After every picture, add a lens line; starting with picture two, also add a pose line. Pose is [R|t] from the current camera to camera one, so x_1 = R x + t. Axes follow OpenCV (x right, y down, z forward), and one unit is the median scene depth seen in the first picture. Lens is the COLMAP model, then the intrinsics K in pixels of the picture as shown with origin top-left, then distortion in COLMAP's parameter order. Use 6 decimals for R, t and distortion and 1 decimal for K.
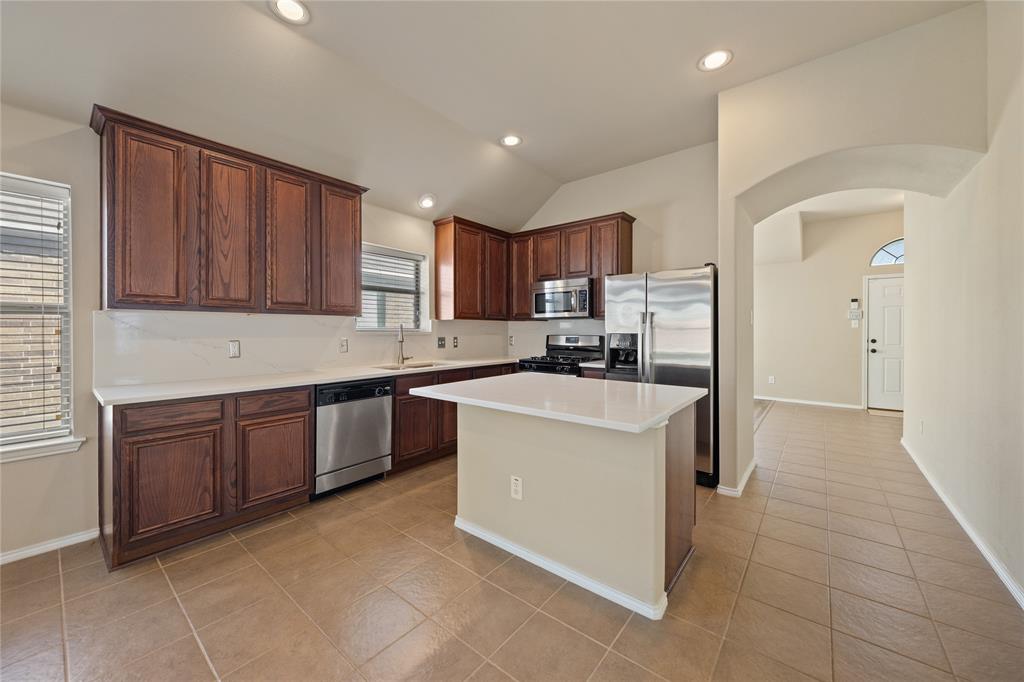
lens RADIAL K [[379.1, 0, 506.7], [0, 379.1, 332.5], [0, 0, 1]] dist [-0.002925, -0.000287]
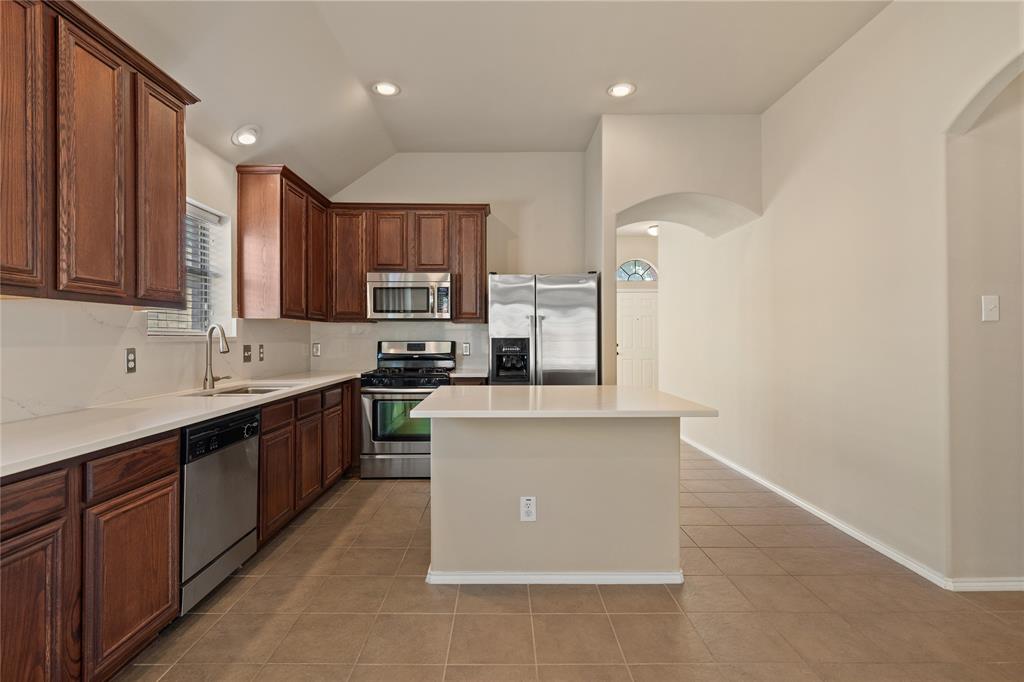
lens RADIAL K [[494.4, 0, 504.2], [0, 494.4, 335.2], [0, 0, 1]] dist [0.000376, 0.000442]
pose [[0.771431, 0.001842, 0.636311, -0.487403], [0.003806, 0.999965, -0.007508, 0.004590], [-0.636302, 0.008214, 0.771396, 0.082807]]
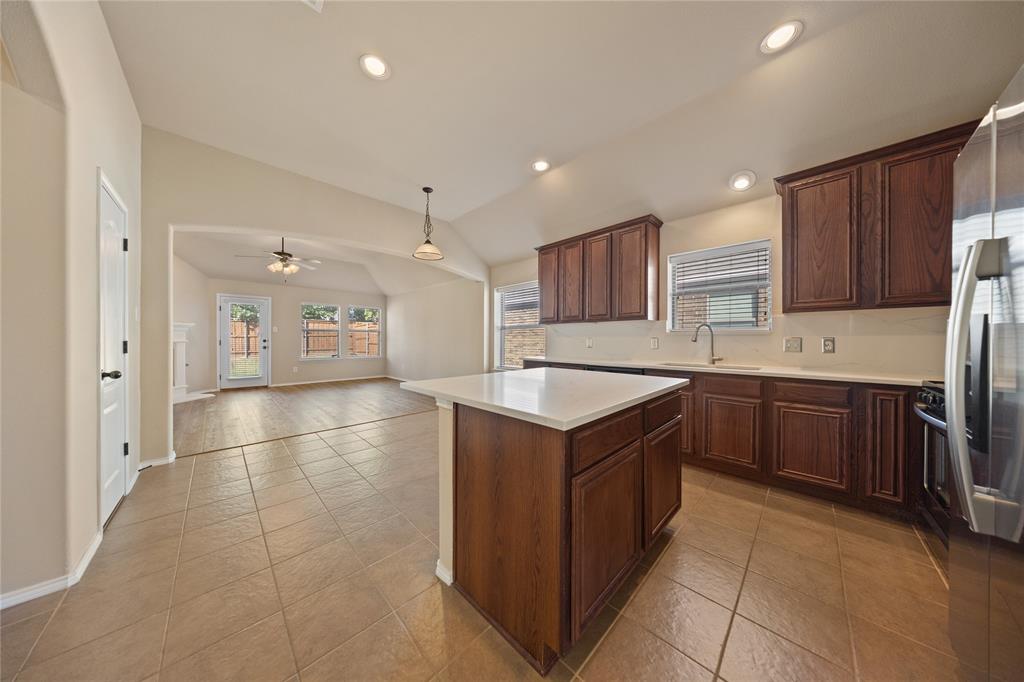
lens RADIAL K [[298.6, 0, 493.2], [0, 298.6, 339.9], [0, 0, 1]] dist [-0.008542, 0.000494]
pose [[-0.144800, 0.004883, -0.989449, 0.653385], [-0.003683, 0.999978, 0.005474, 0.020473], [0.989454, 0.004437, -0.144779, 0.636335]]
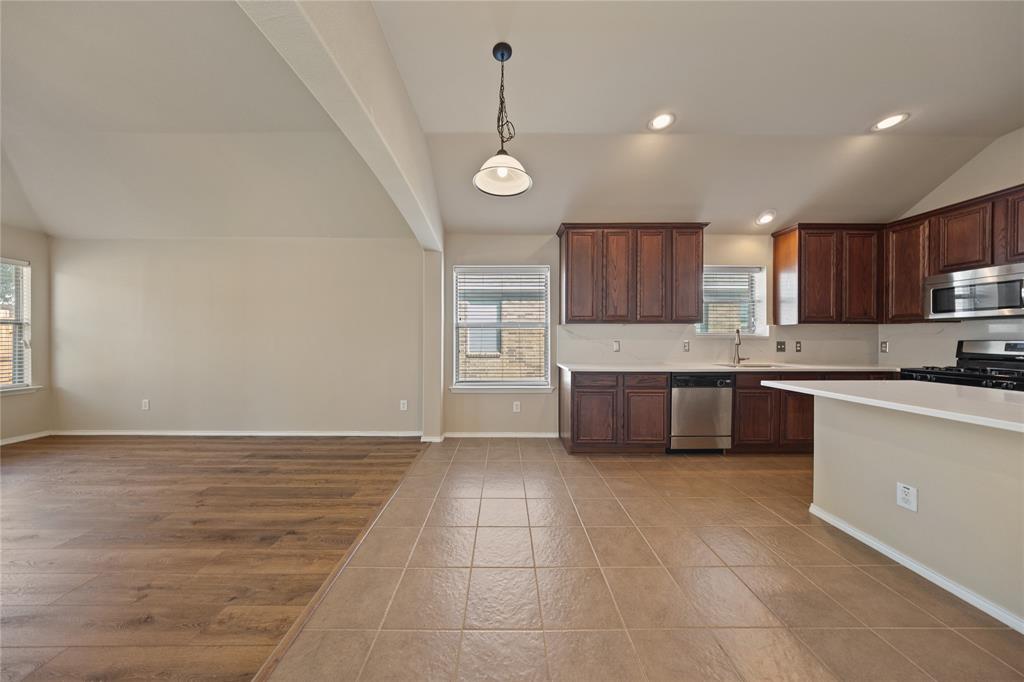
lens RADIAL K [[298.6, 0, 503.4], [0, 298.6, 339.9], [0, 0, 1]] dist [-0.008542, 0.000494]
pose [[0.634638, 0.005972, -0.772787, -0.031419], [-0.004462, 0.999982, 0.004064, 0.011402], [0.772797, 0.000869, 0.634653, -0.161461]]
